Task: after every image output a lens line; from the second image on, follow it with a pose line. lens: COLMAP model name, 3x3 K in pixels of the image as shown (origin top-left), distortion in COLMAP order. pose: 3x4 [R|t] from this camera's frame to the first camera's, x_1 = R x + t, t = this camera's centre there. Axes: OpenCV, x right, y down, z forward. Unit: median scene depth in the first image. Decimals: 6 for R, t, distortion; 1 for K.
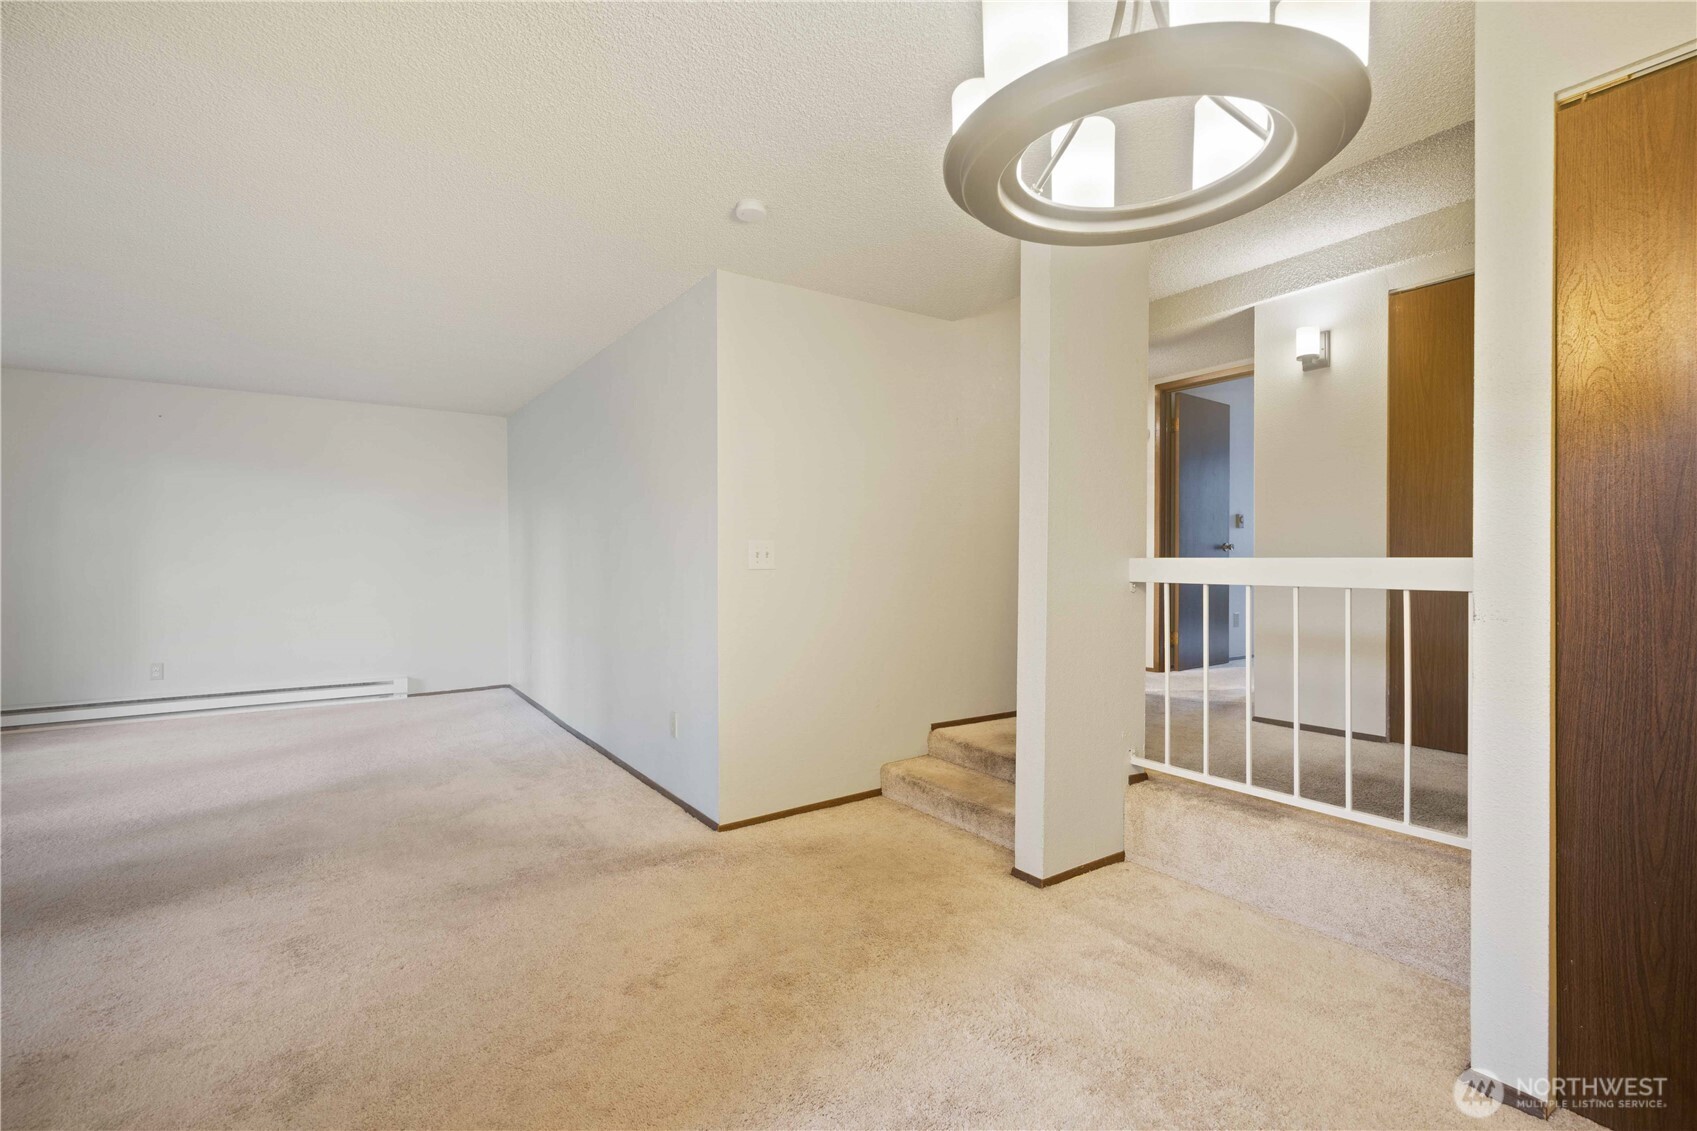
lens RADIAL K [[772.1, 0, 863.4], [0, 772.1, 575.7], [0, 0, 1]] dist [0.000639, 0.000127]
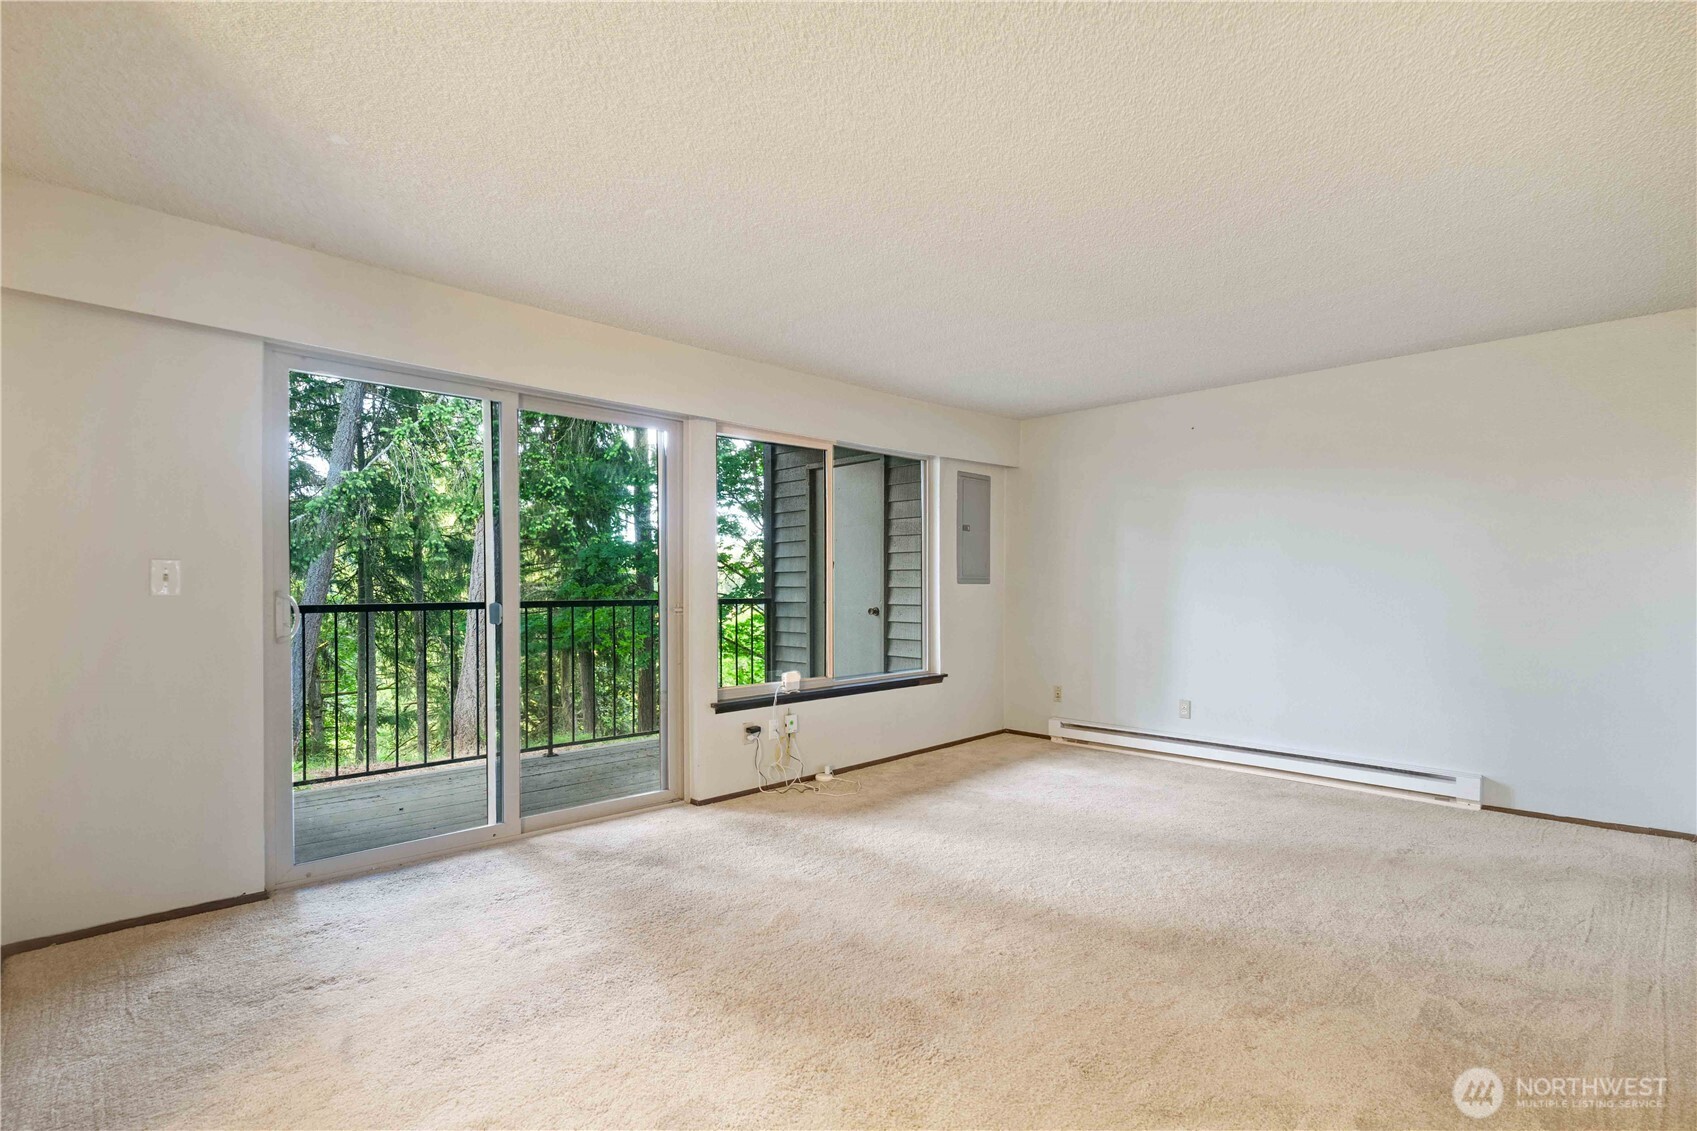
lens RADIAL K [[808.8, 0, 866.0], [0, 808.8, 594.9], [0, 0, 1]] dist [-0.000877, 0.000140]
pose [[0.156523, 0.011461, -0.987608, -0.077125], [-0.018395, 0.999793, 0.008687, -0.019214], [0.987503, 0.016807, 0.156701, 0.892827]]
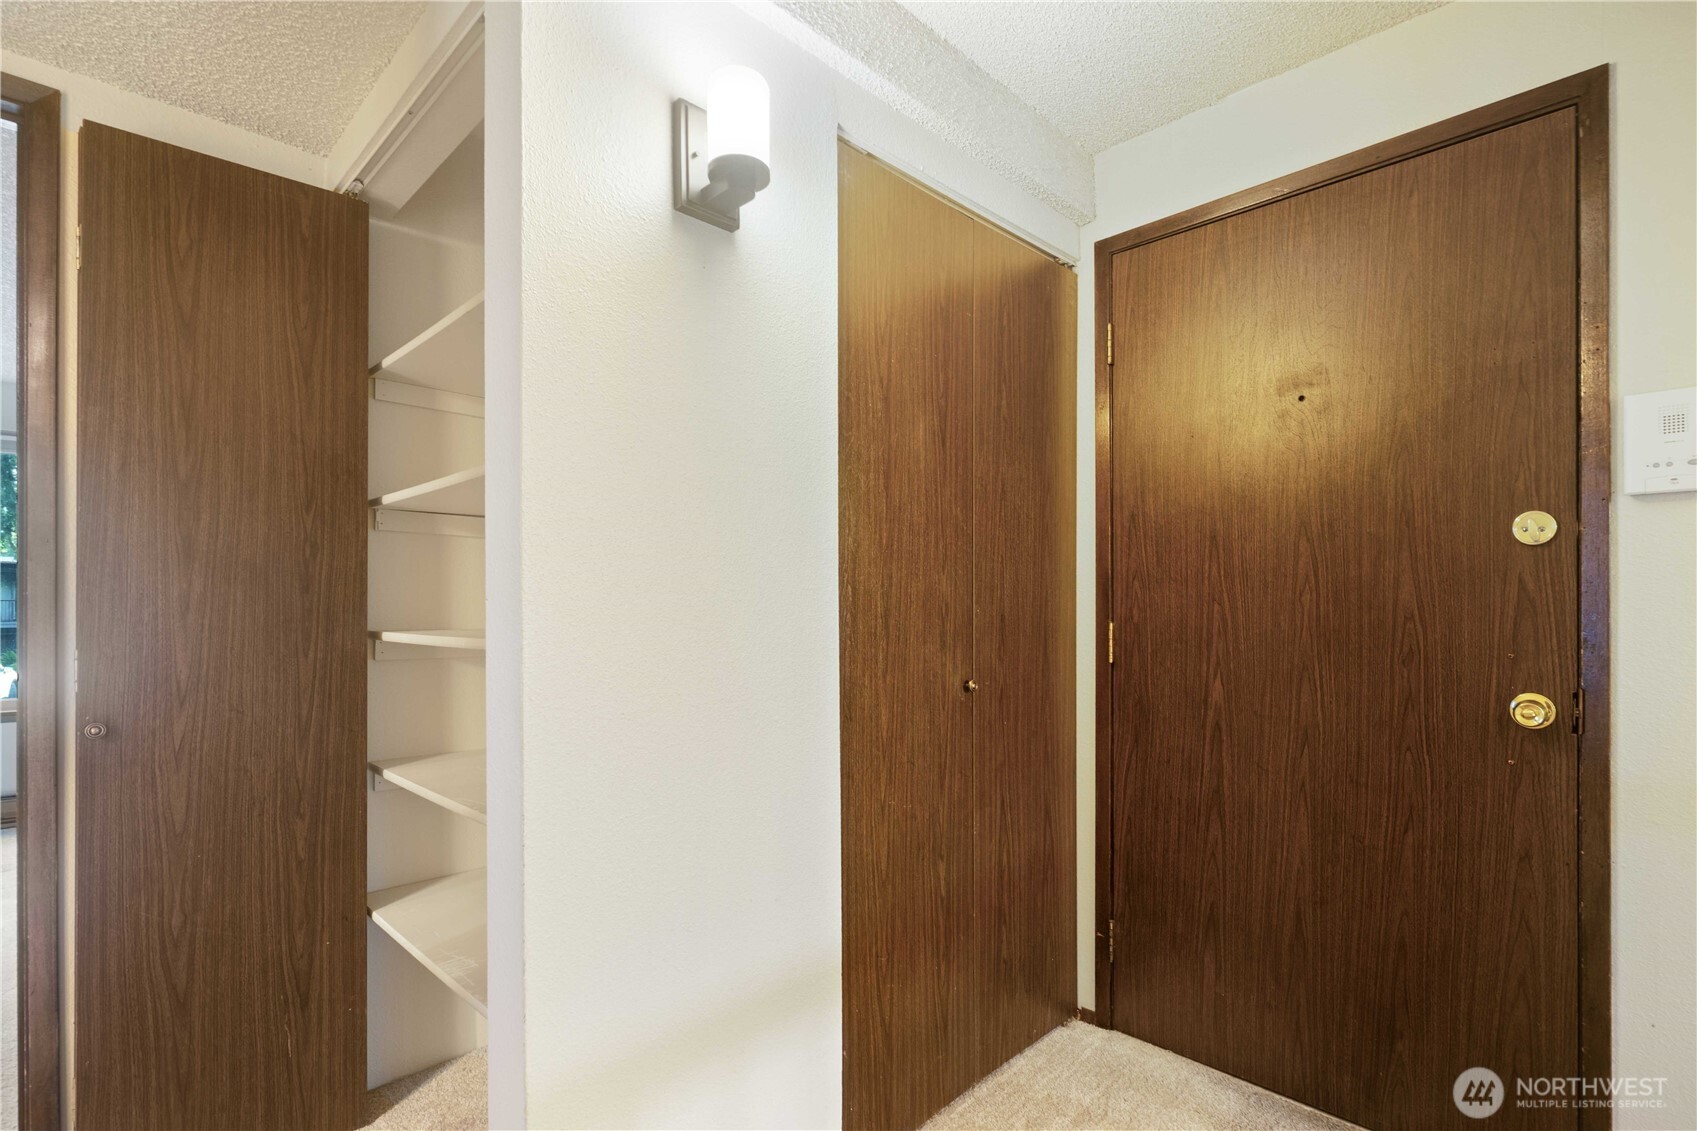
lens RADIAL K [[818.6, 0, 848.9], [0, 818.6, 603.0], [0, 0, 1]] dist [-0.001430, 0.000118]
pose [[-0.174904, 0.002716, 0.984582, 0.307917], [0.022773, 0.999740, 0.001287, -0.134916], [-0.984322, 0.022647, -0.174920, 1.383432]]
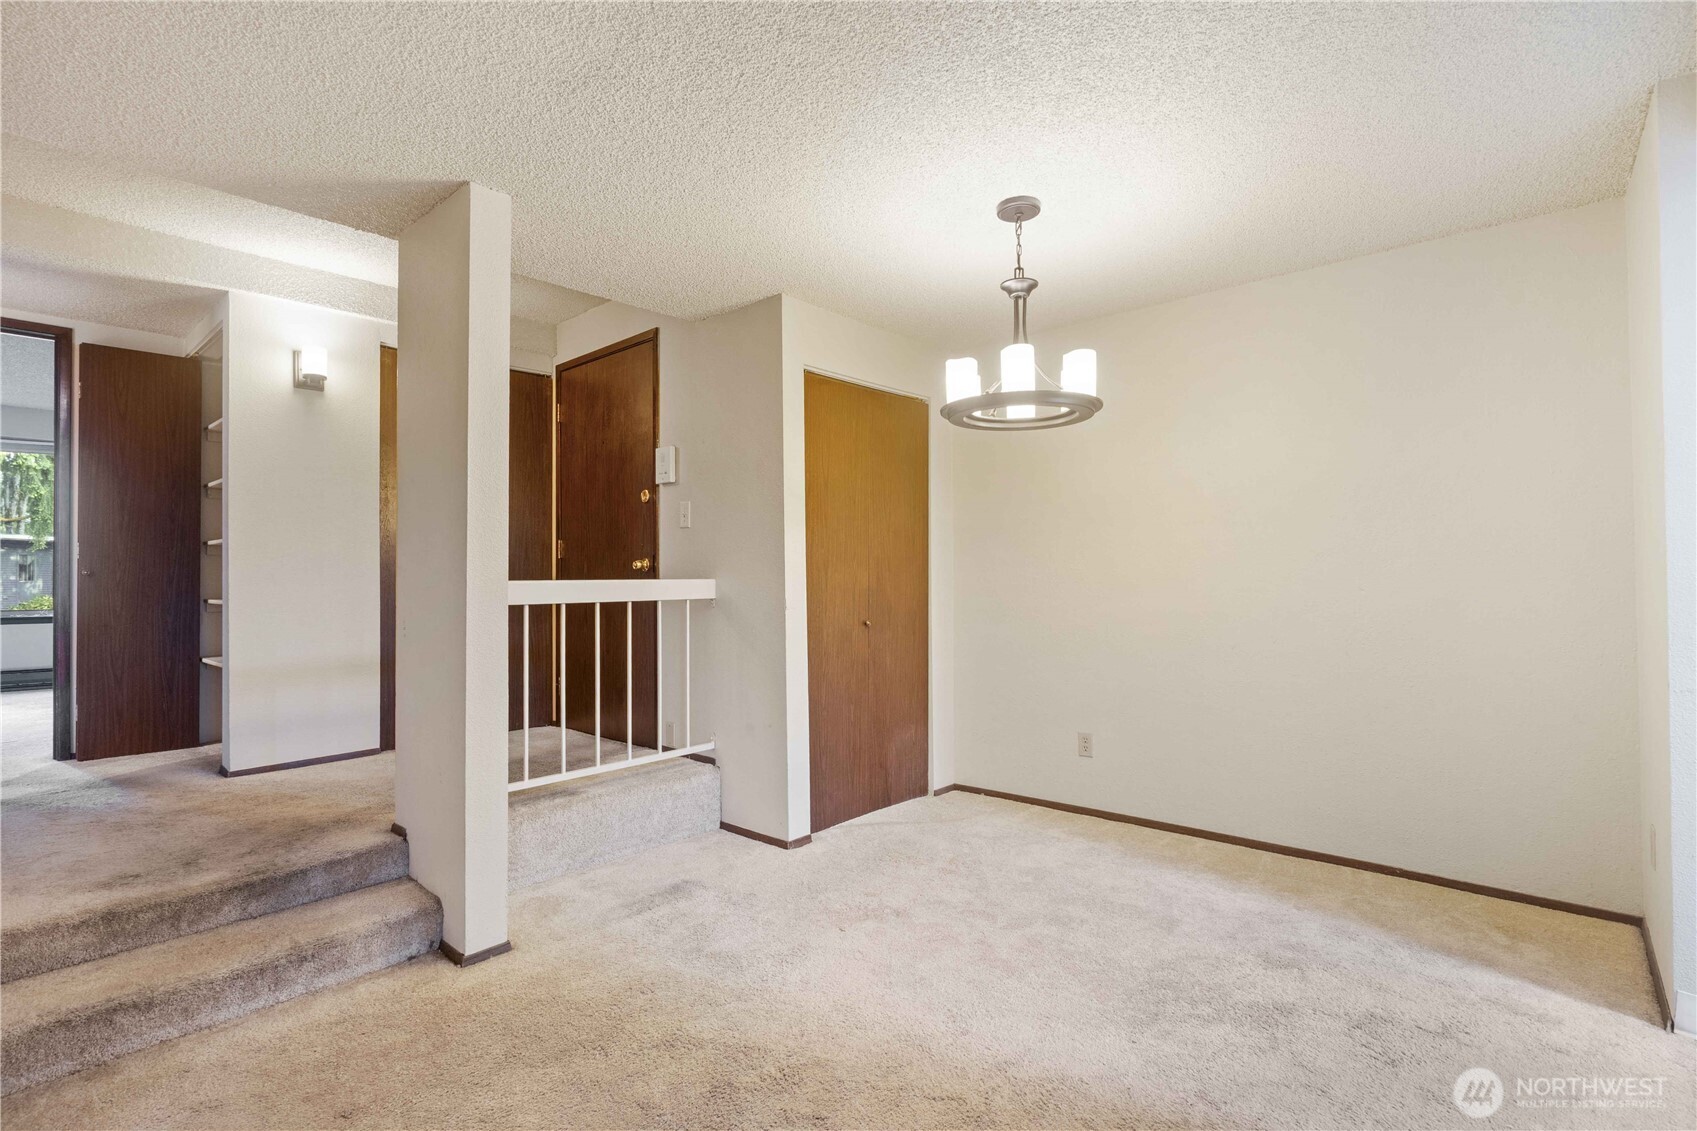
lens RADIAL K [[803.5, 0, 829.1], [0, 803.5, 562.1], [0, 0, 1]] dist [0.000153, 0.000381]
pose [[-0.218266, 0.017680, 0.975729, -0.750231], [0.030050, 0.999484, -0.011388, -0.023343], [-0.975427, 0.026835, -0.218684, 0.808121]]
